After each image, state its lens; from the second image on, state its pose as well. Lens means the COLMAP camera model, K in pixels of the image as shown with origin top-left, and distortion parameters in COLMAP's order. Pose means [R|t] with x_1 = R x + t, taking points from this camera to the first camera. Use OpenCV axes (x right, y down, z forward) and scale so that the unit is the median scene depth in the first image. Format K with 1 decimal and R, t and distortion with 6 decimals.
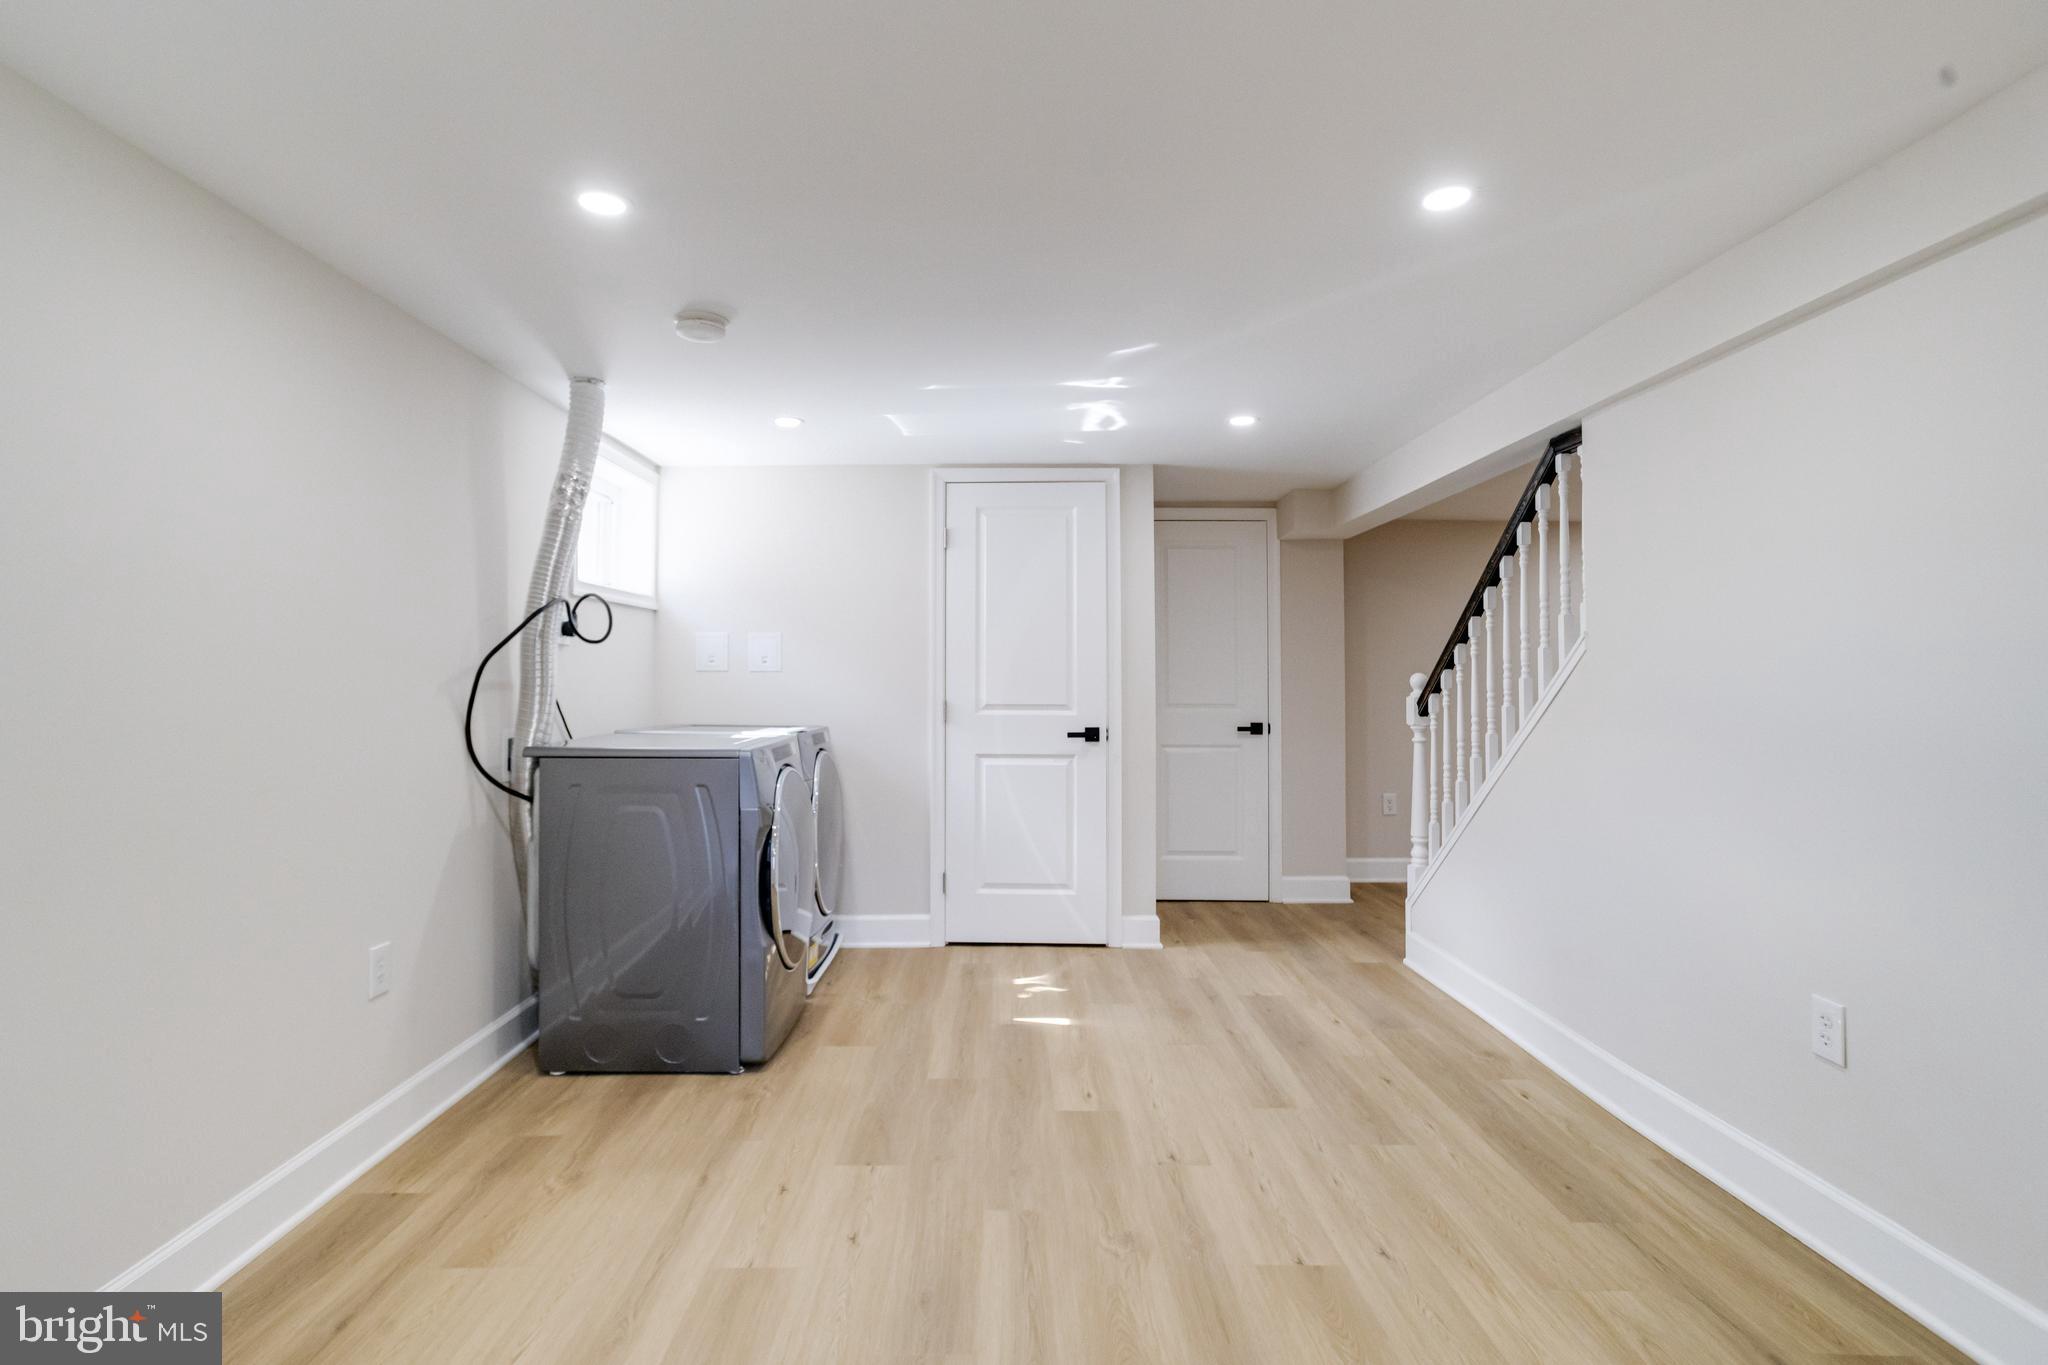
lens RADIAL K [[1012.4, 0, 1017.2], [0, 1012.4, 663.3], [0, 0, 1]] dist [-0.024990, 0.015969]
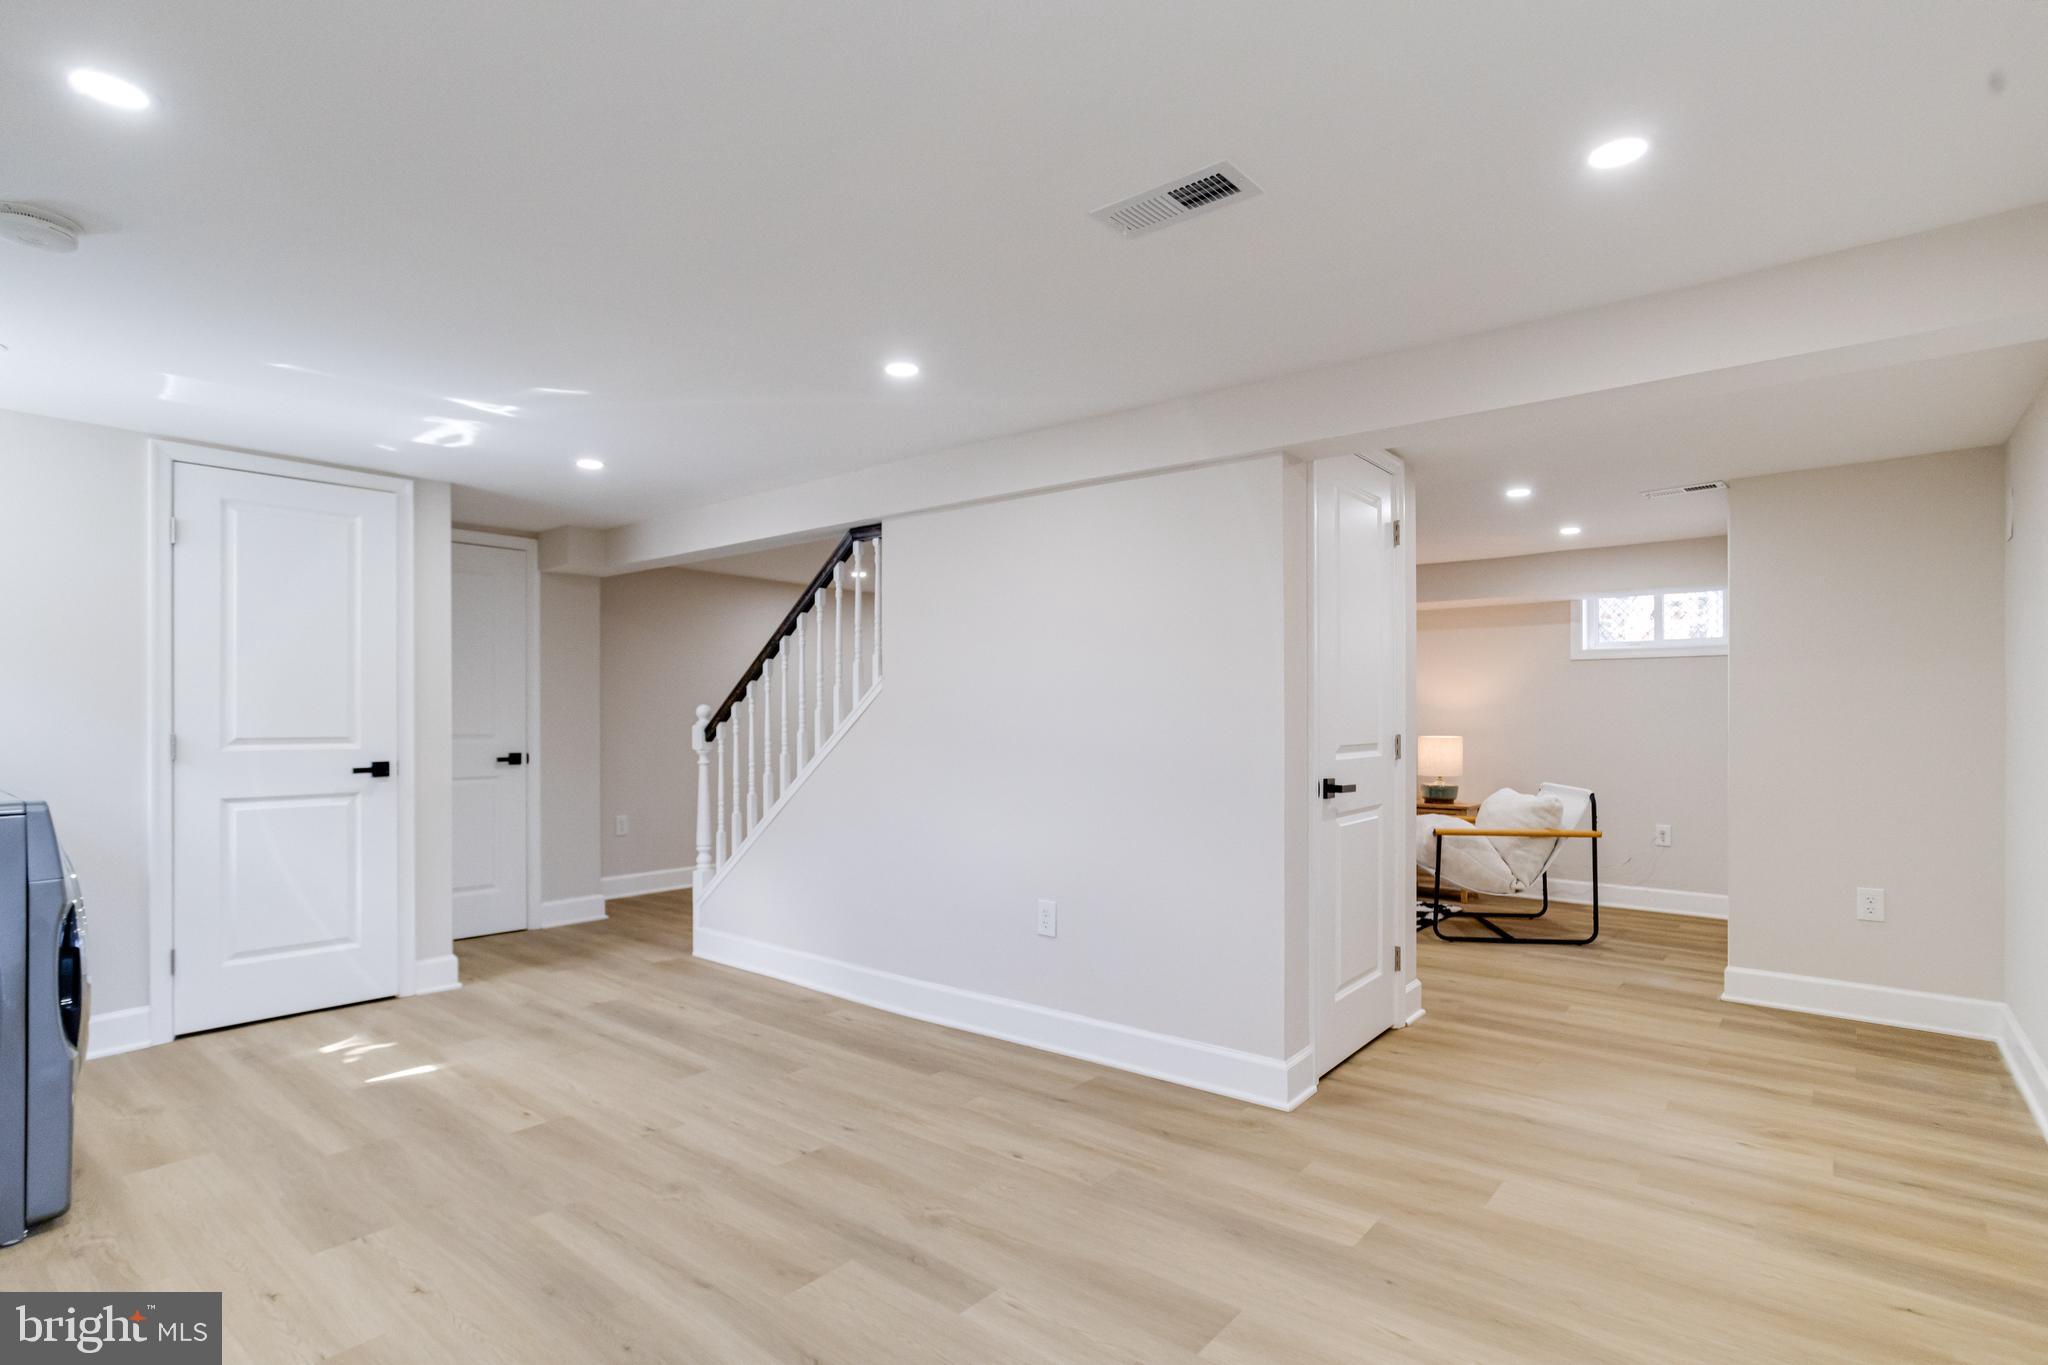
lens RADIAL K [[1012.4, 0, 1029.7], [0, 1012.4, 724.8], [0, 0, 1]] dist [-0.024990, 0.015969]
pose [[0.632323, -0.009123, 0.774651, -0.287279], [-0.014795, 0.999606, 0.023848, 0.000016], [-0.774564, -0.026541, 0.631939, -0.025203]]
